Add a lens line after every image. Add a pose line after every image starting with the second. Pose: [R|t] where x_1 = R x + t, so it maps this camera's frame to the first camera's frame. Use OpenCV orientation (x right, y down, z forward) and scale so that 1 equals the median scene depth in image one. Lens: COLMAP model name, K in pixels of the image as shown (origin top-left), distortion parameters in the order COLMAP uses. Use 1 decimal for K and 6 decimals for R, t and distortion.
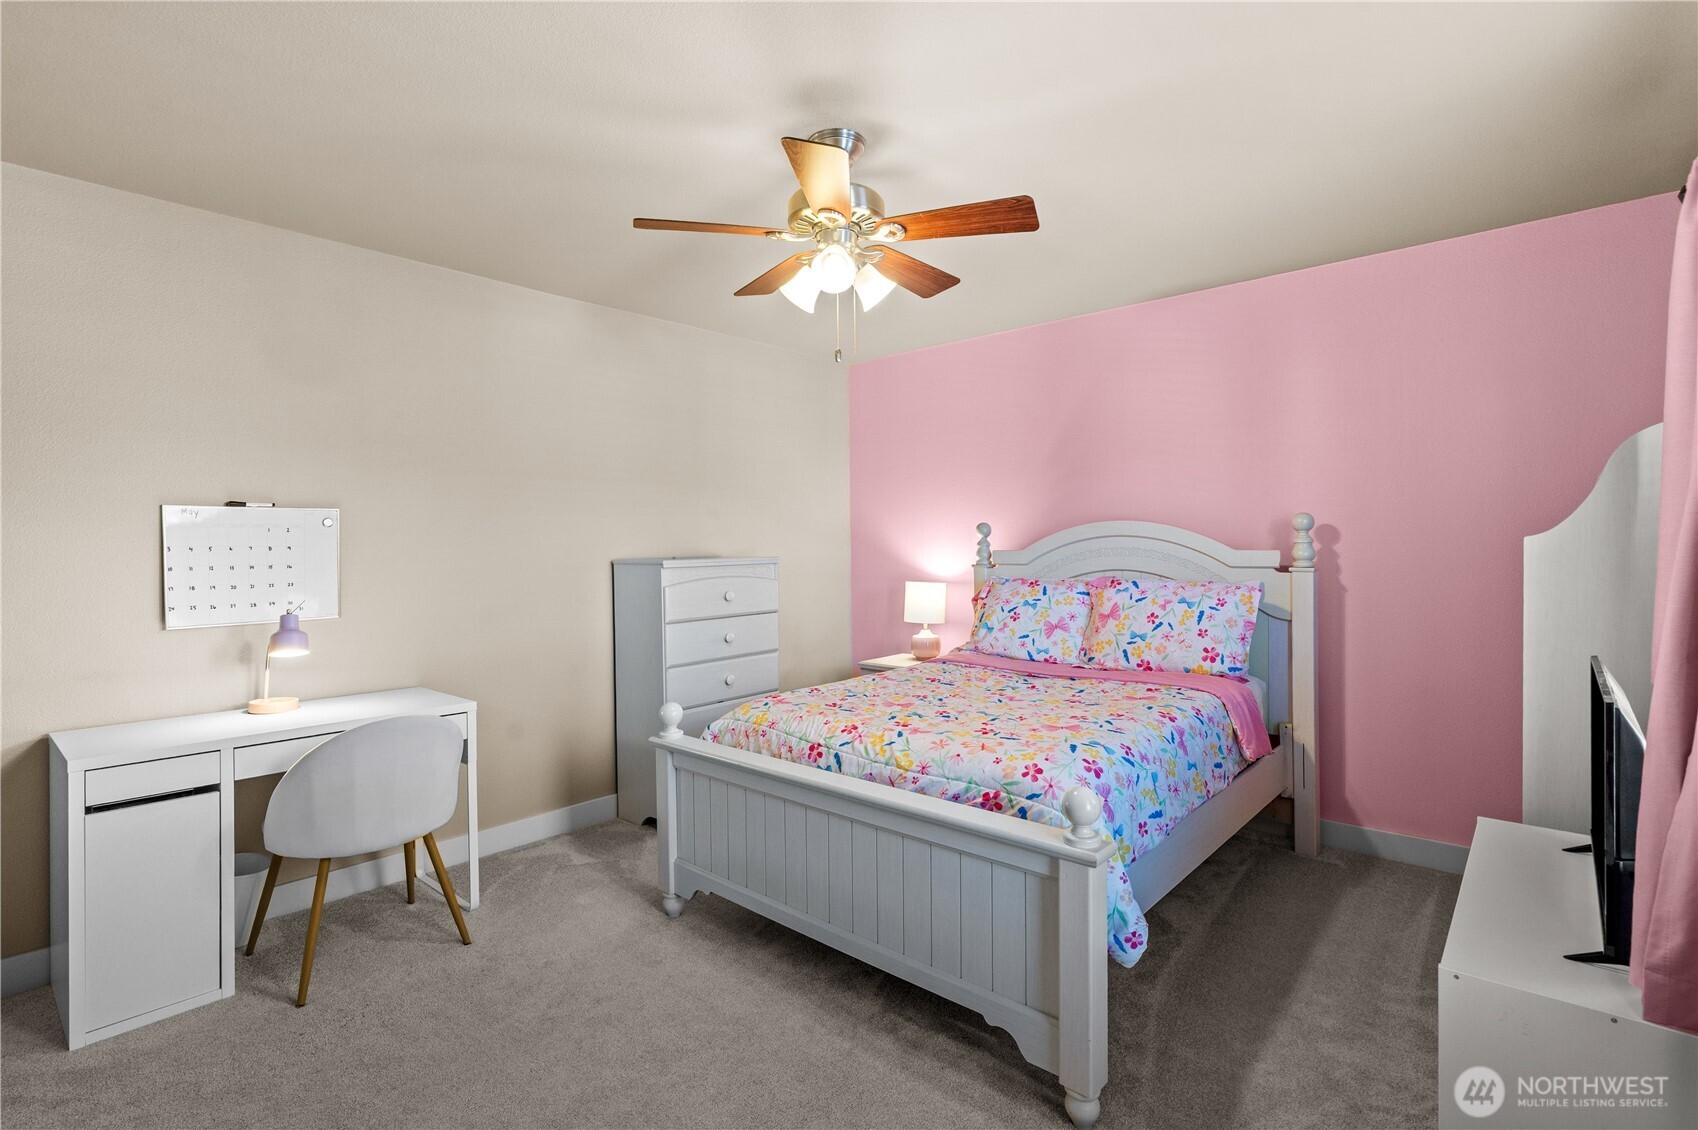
lens RADIAL K [[792.6, 0, 844.8], [0, 792.6, 564.8], [0, 0, 1]] dist [-0.003592, 0.000185]
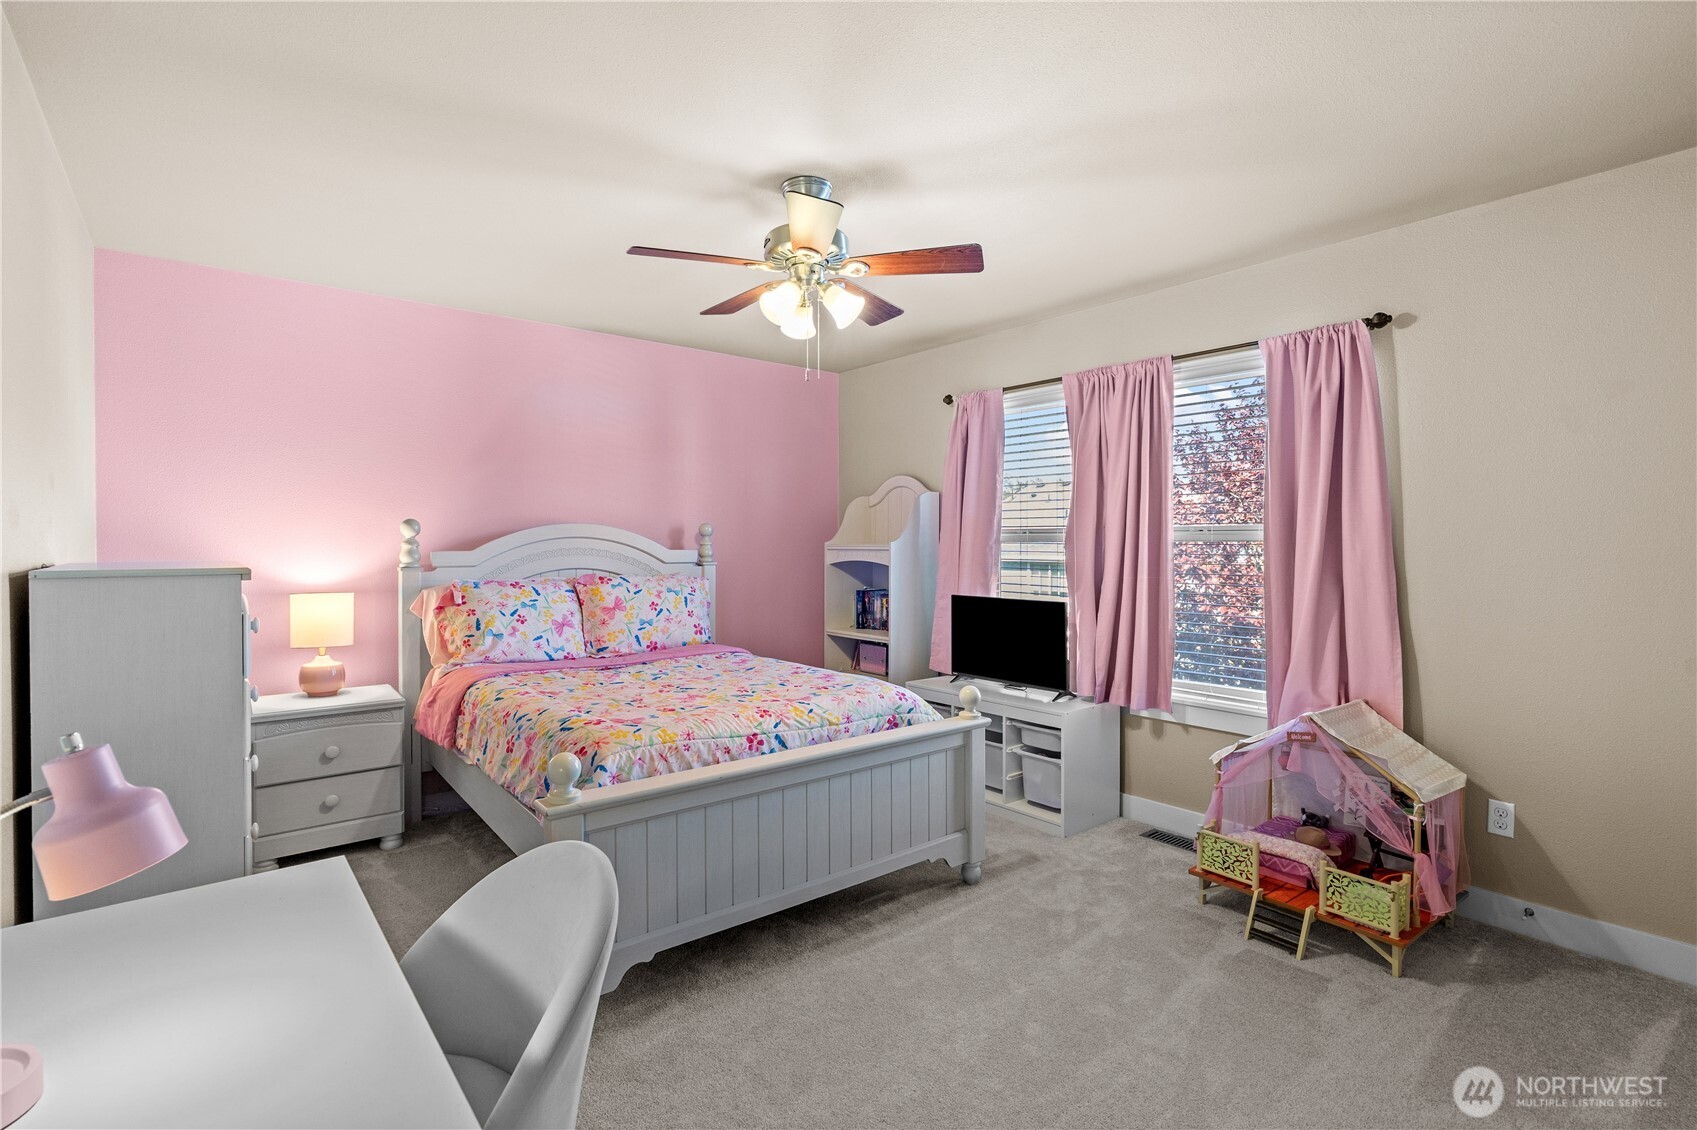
lens RADIAL K [[792.1, 0, 844.3], [0, 792.1, 564.8], [0, 0, 1]] dist [-0.003592, 0.000185]
pose [[0.170245, -0.019773, 0.985203, -0.746380], [0.020804, 0.999648, 0.016468, -0.009896], [-0.985182, 0.017693, 0.170596, 0.498033]]
